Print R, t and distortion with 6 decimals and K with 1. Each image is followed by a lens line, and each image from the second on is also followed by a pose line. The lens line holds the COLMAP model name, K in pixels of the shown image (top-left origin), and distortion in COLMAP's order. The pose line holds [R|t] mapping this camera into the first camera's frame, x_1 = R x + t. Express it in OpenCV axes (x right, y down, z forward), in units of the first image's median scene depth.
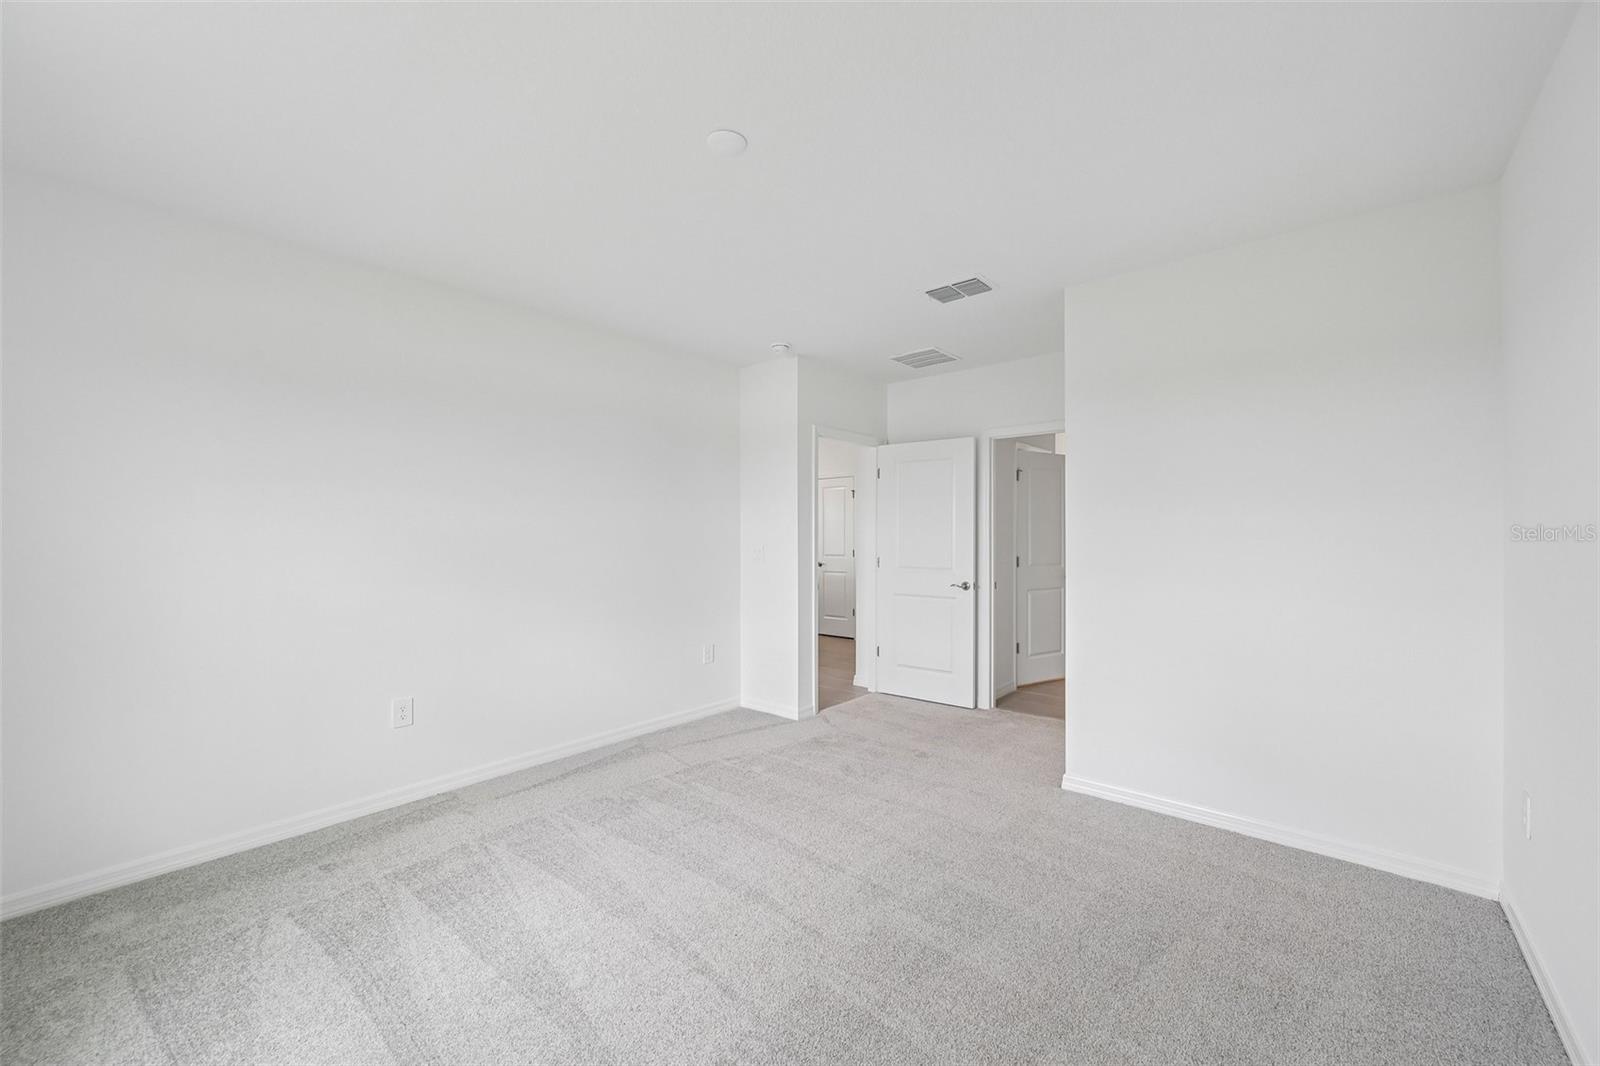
lens RADIAL K [[640.6, 0, 804.7], [0, 640.6, 533.7], [0, 0, 1]] dist [0.003610, 0.000173]
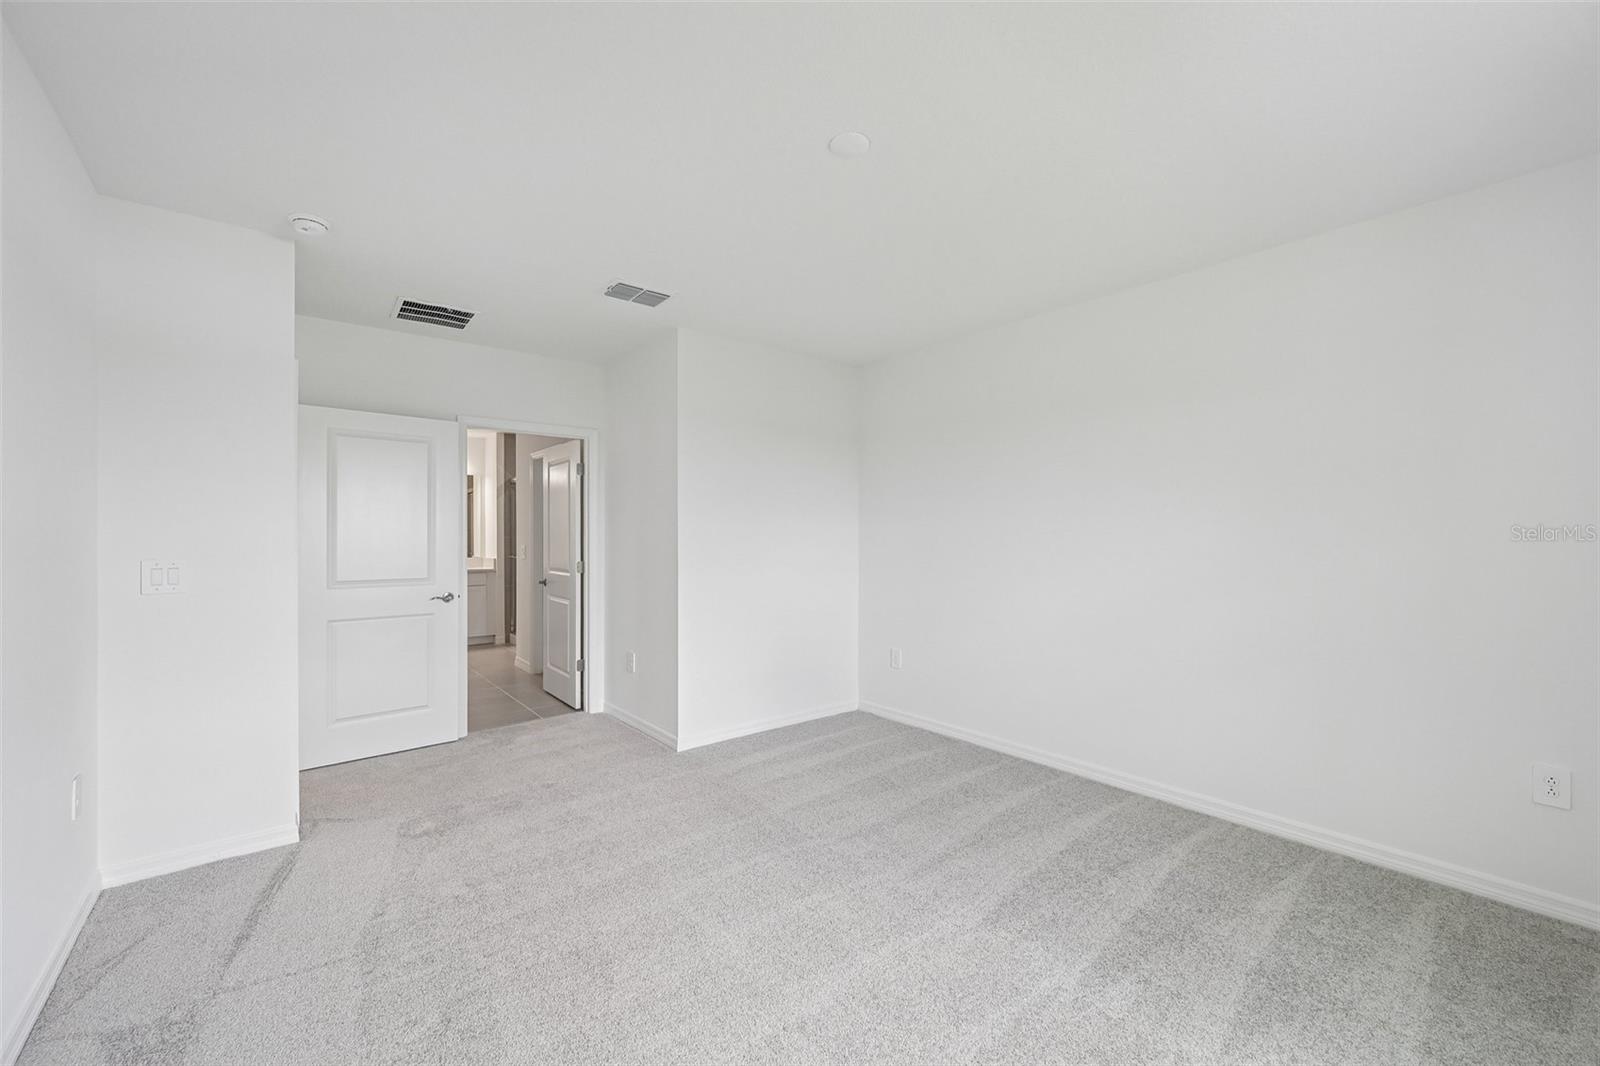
lens RADIAL K [[640.6, 0, 807.1], [0, 640.6, 534.1], [0, 0, 1]] dist [0.003610, 0.000173]
pose [[0.181061, -0.002969, 0.983467, -0.543198], [0.002410, 0.999994, 0.002576, -0.003026], [-0.983469, 0.001904, 0.181067, 0.425759]]
